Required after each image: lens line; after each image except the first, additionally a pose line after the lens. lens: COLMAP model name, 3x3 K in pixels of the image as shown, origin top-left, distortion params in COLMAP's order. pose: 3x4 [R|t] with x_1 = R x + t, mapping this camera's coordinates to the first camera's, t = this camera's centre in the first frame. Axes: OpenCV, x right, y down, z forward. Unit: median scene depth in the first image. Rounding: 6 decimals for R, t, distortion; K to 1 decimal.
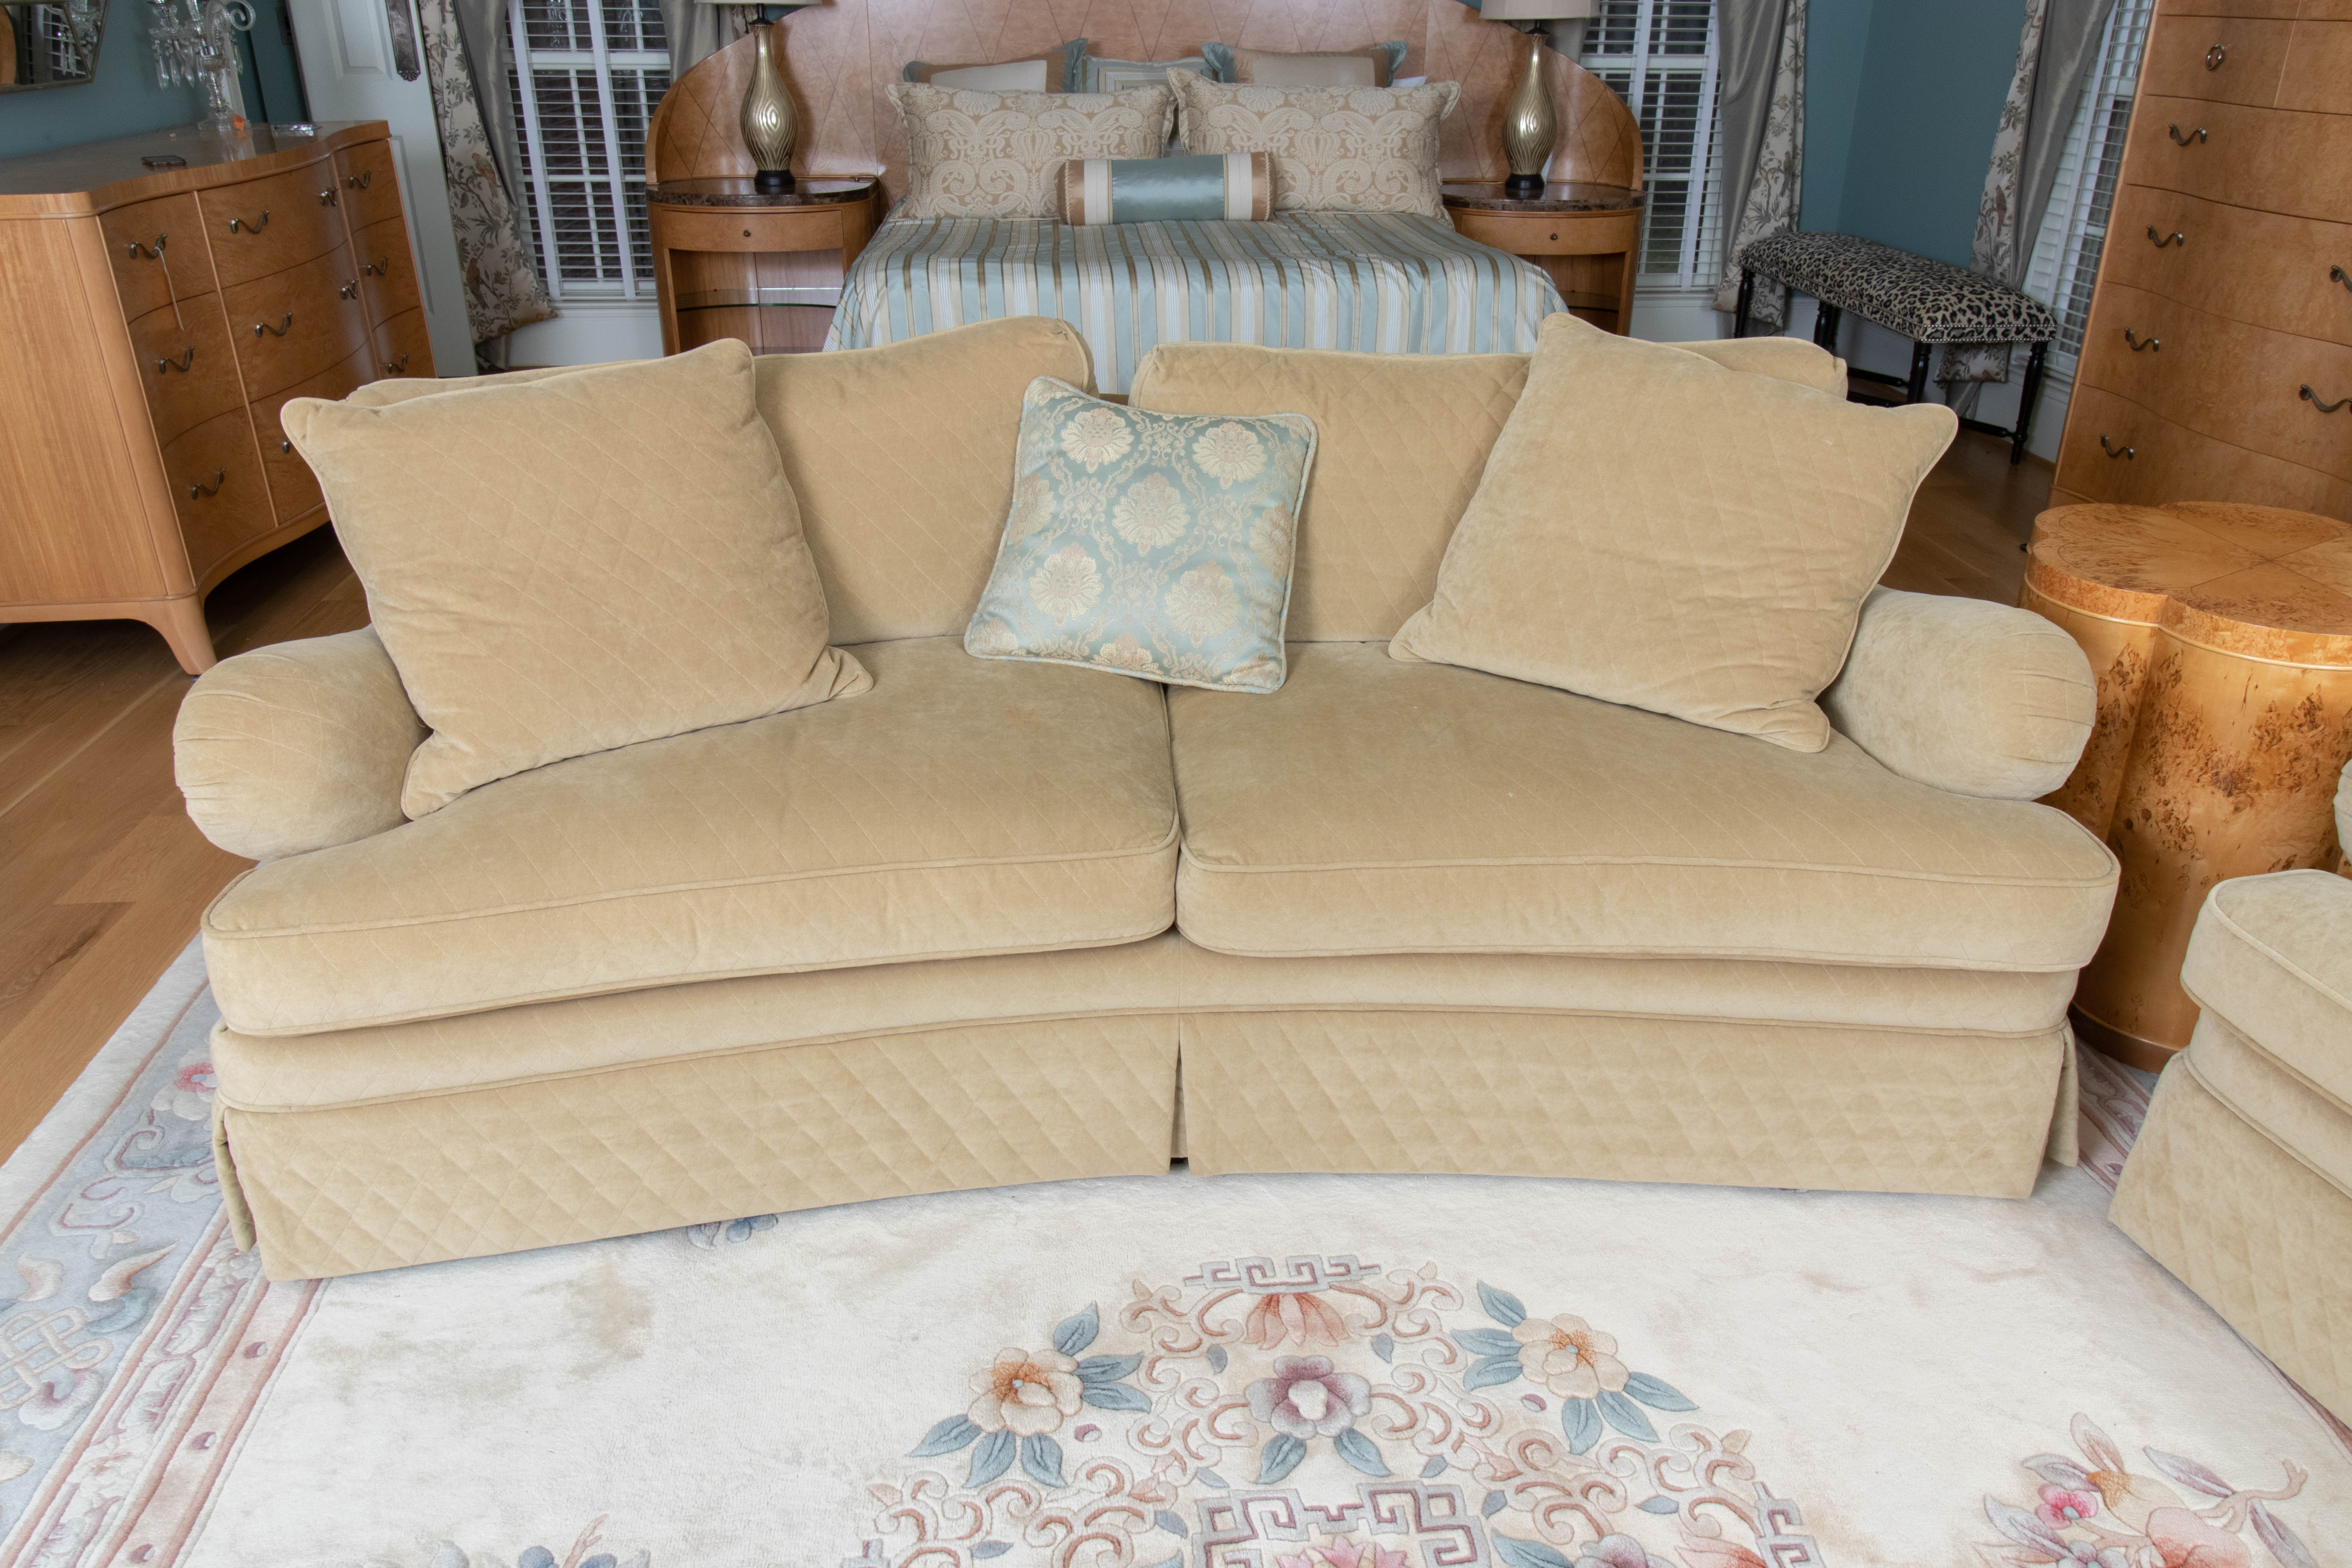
lens RADIAL K [[1705.3, 0, 1170.9], [0, 1705.3, 801.6], [0, 0, 1]] dist [0.001875, 0.002424]
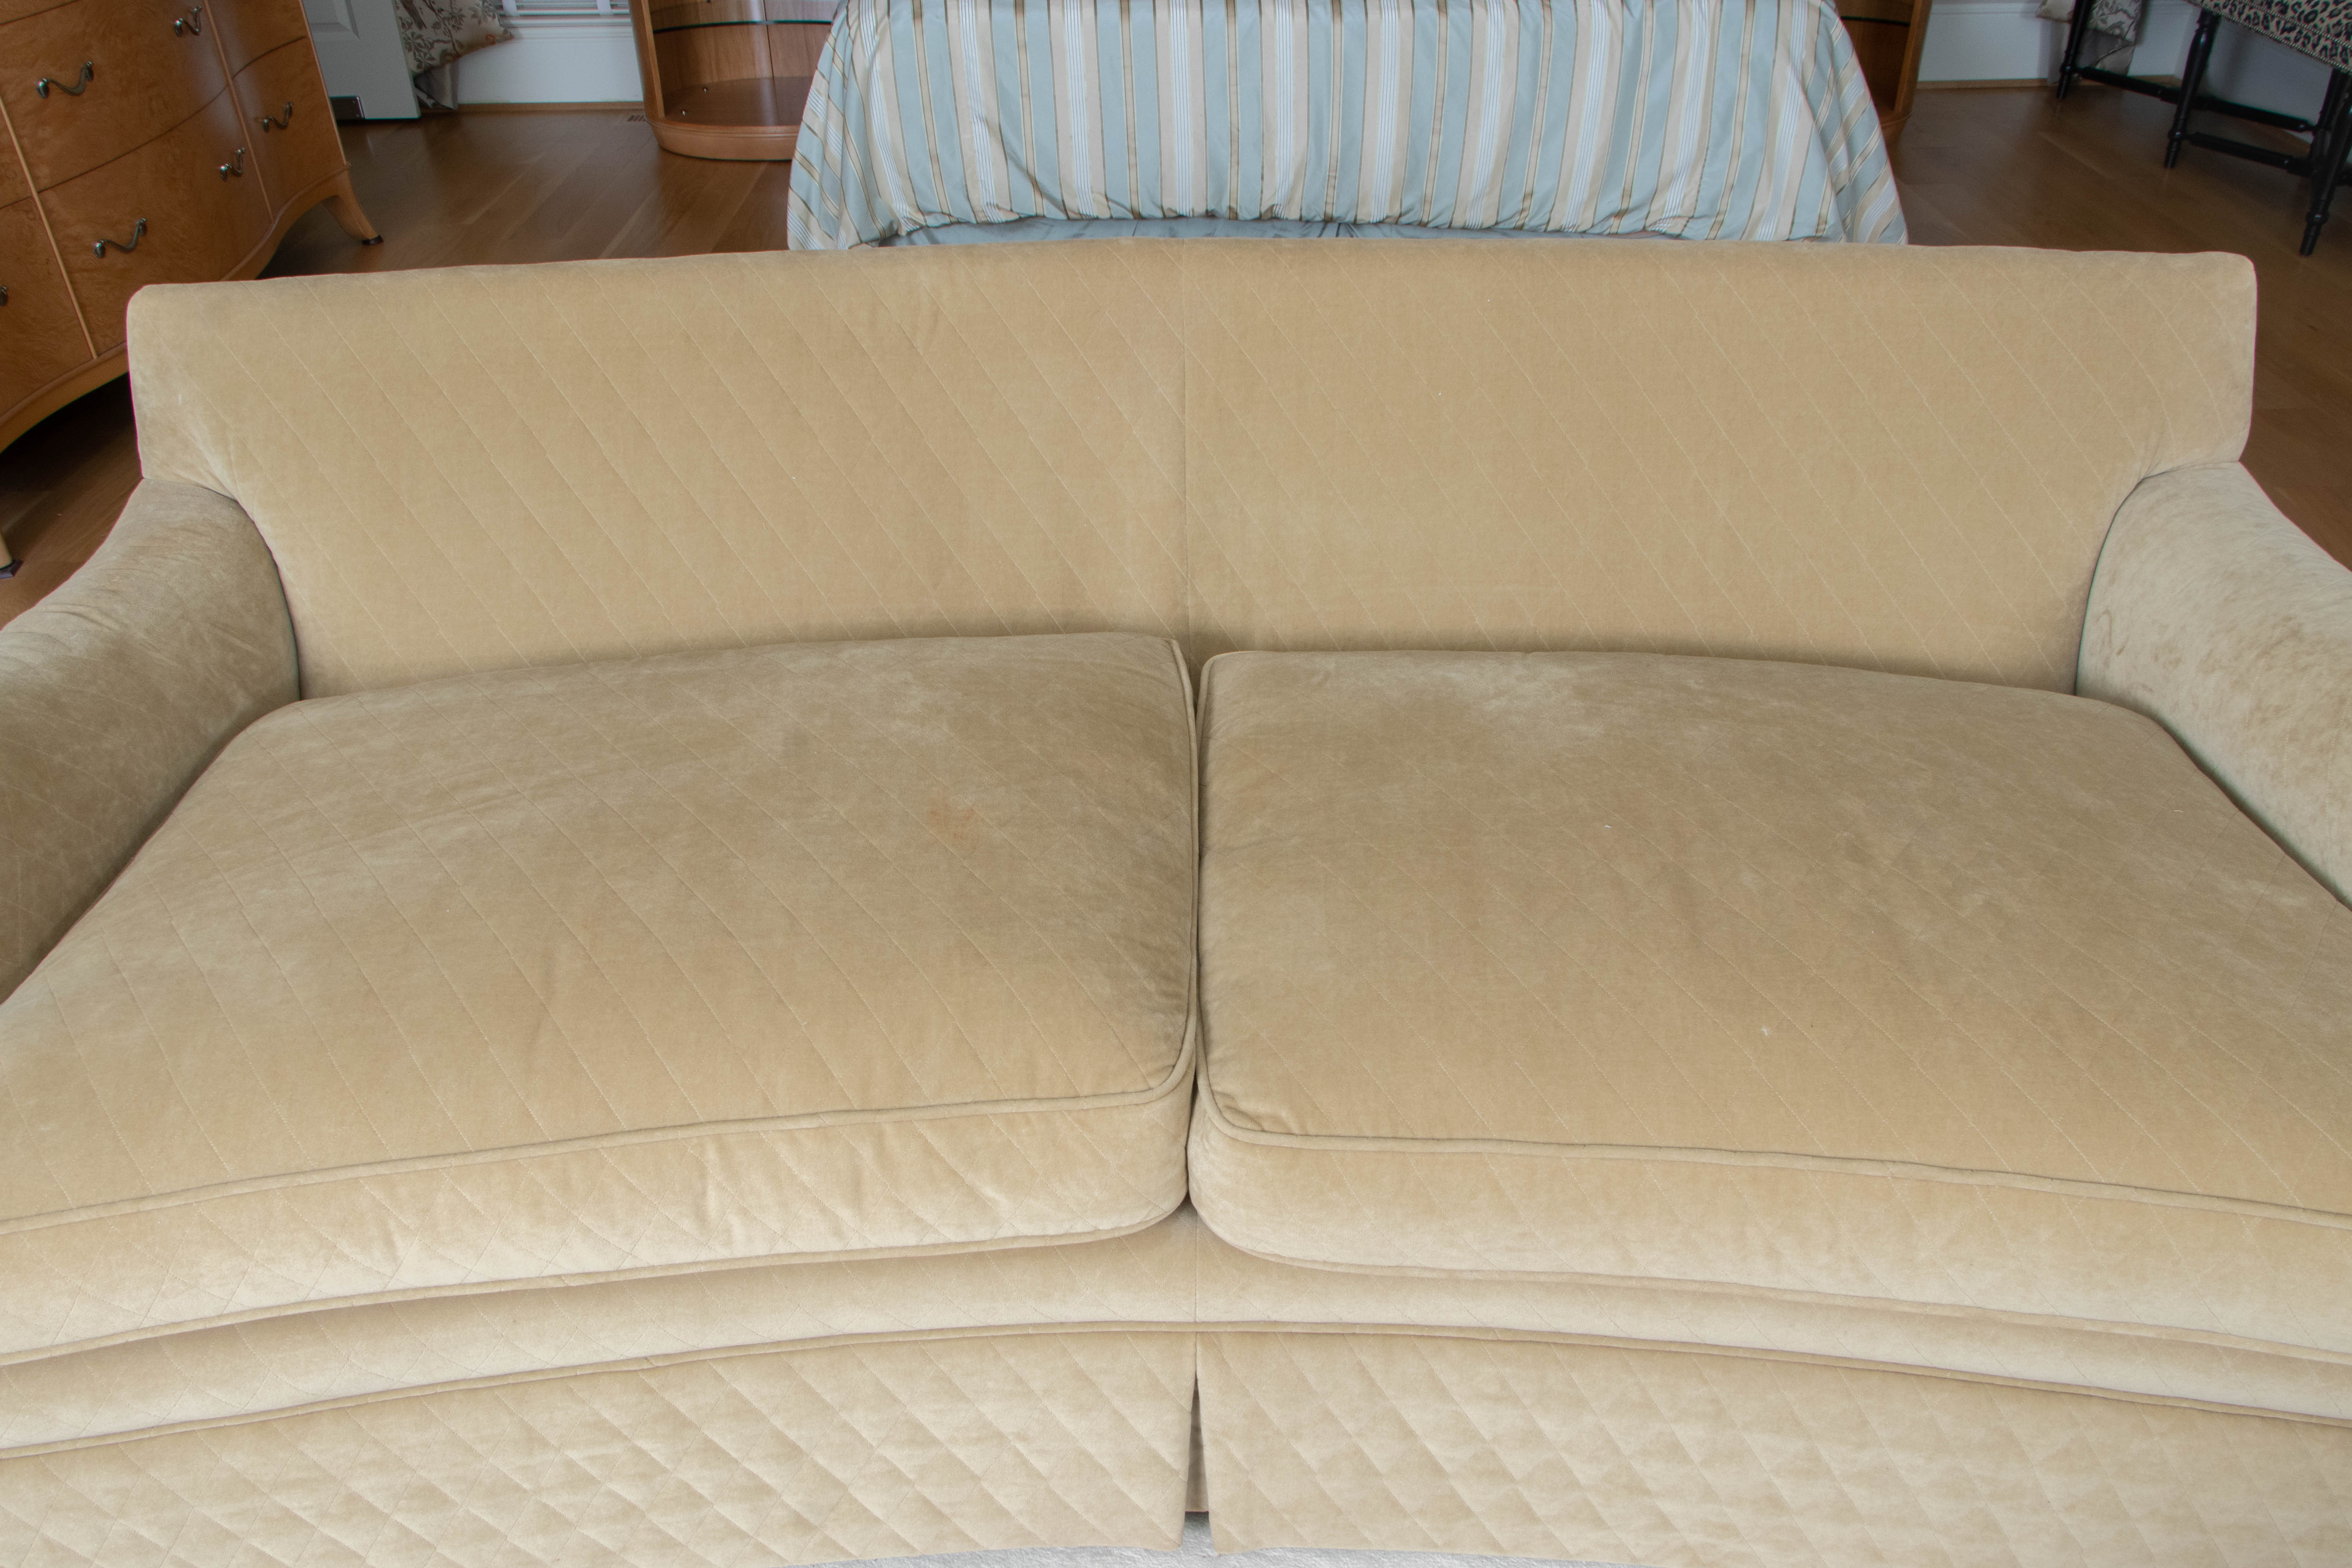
lens RADIAL K [[1813.2, 0, 1203.9], [0, 1813.2, 854.2], [0, 0, 1]] dist [-0.002038, -0.001415]
pose [[0.997581, 0.021440, -0.066126, 0.047735], [-0.009848, 0.985243, 0.170881, -0.160690], [0.068813, -0.169816, 0.983070, 0.377485]]
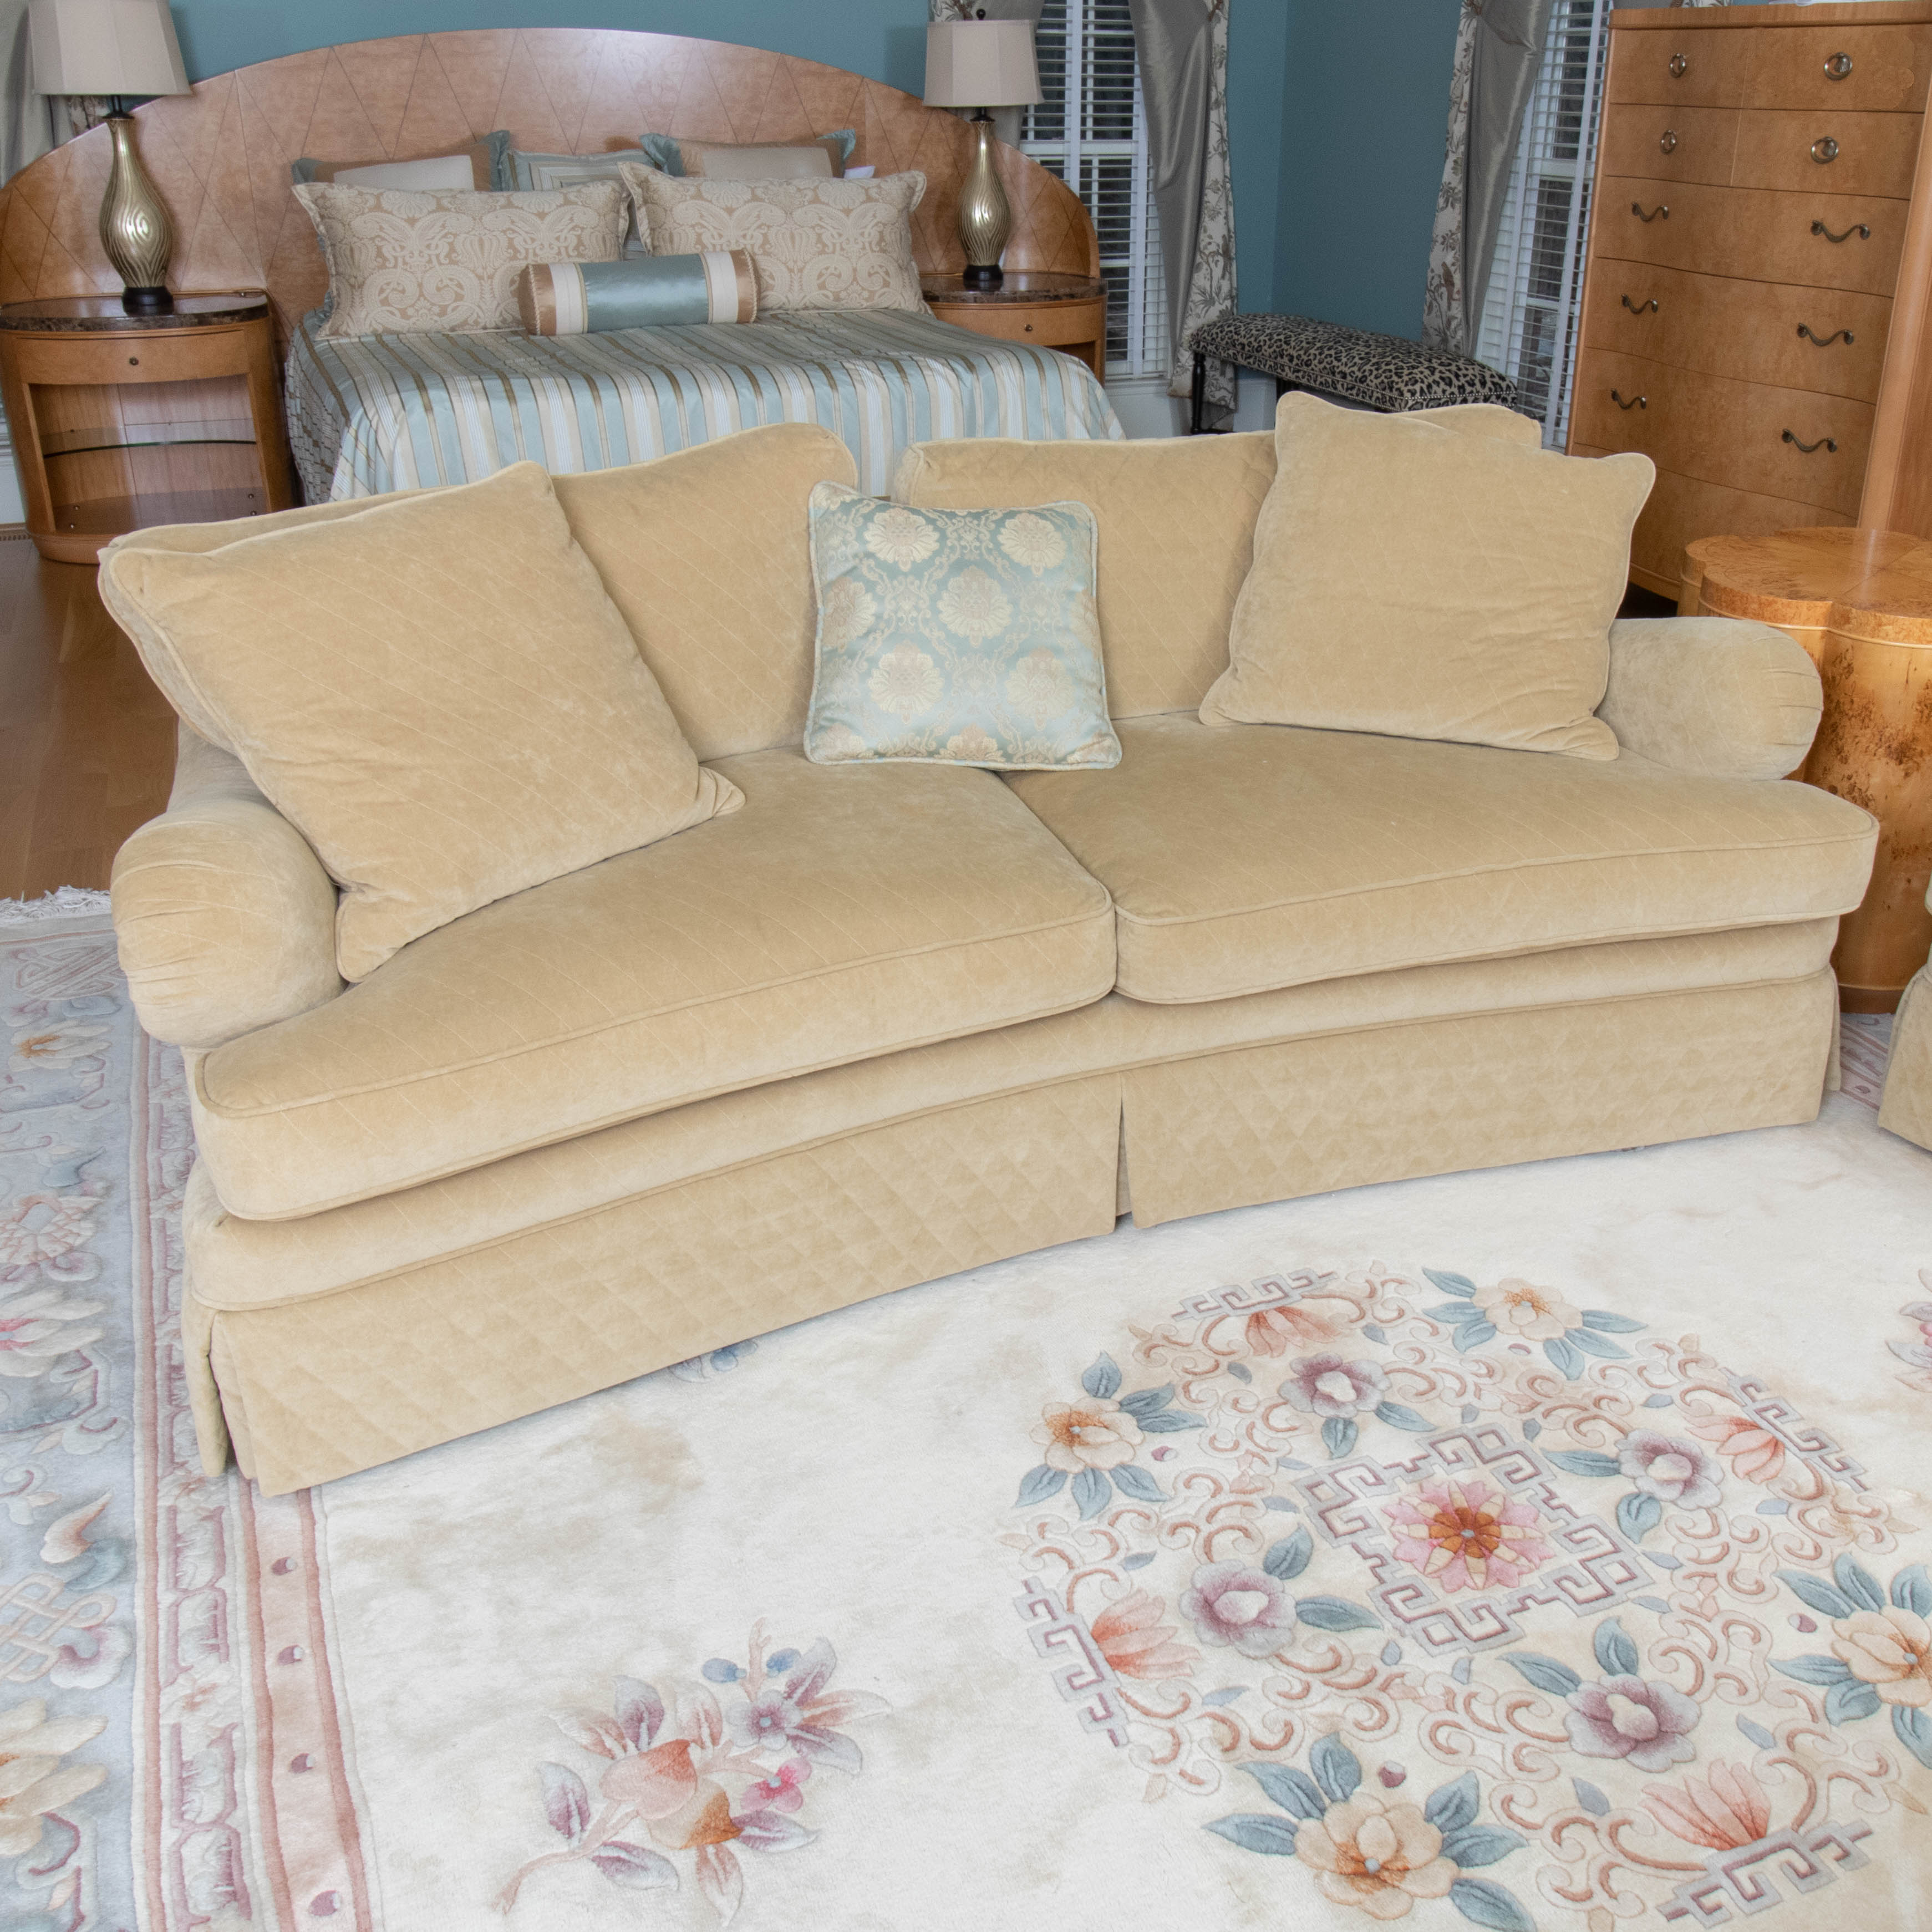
lens RADIAL K [[1983.6, 0, 967.0], [0, 1983.6, 958.2], [0, 0, 1]] dist [0.003184, 0.000000]
pose [[0.948744, -0.130957, 0.287639, -0.421391], [0.135978, 0.990709, 0.002544, 0.039464], [-0.285299, 0.036699, 0.957736, -0.138584]]
